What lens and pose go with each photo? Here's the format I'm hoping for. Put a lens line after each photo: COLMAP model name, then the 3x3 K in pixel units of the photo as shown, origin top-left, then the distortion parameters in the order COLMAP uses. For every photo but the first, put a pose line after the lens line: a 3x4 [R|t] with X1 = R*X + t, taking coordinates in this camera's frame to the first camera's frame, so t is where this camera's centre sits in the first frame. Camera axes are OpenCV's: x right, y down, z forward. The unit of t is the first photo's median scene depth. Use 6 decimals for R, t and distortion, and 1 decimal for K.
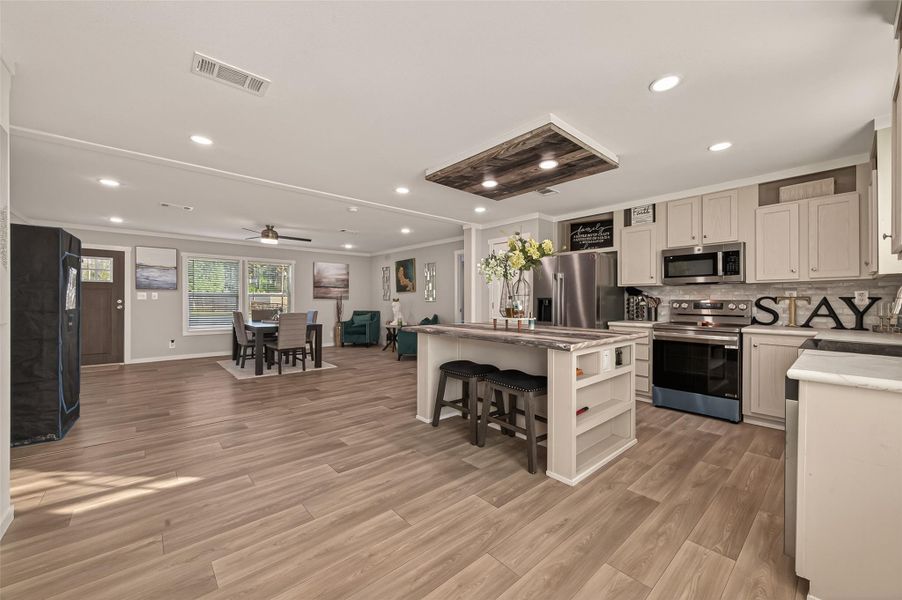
lens RADIAL K [[349.9, 0, 456.8], [0, 349.9, 299.4], [0, 0, 1]] dist [-0.001529, -0.000295]
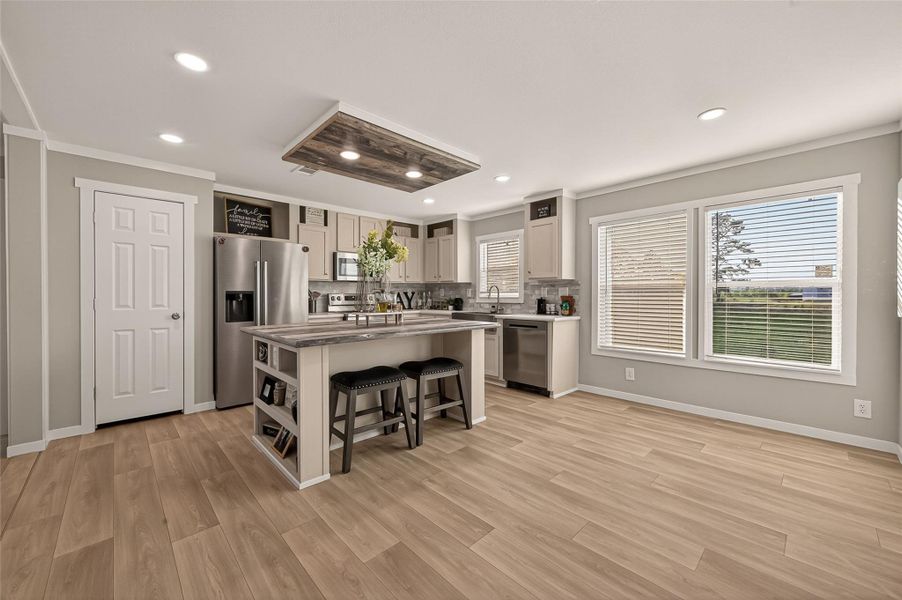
lens RADIAL K [[349.8, 0, 452.9], [0, 349.8, 295.3], [0, 0, 1]] dist [0.000008, -0.000460]
pose [[-0.032257, -0.005907, 0.999462, -0.741812], [-0.001289, 0.999982, 0.005869, -0.000700], [-0.999479, -0.001099, -0.032264, 0.770211]]
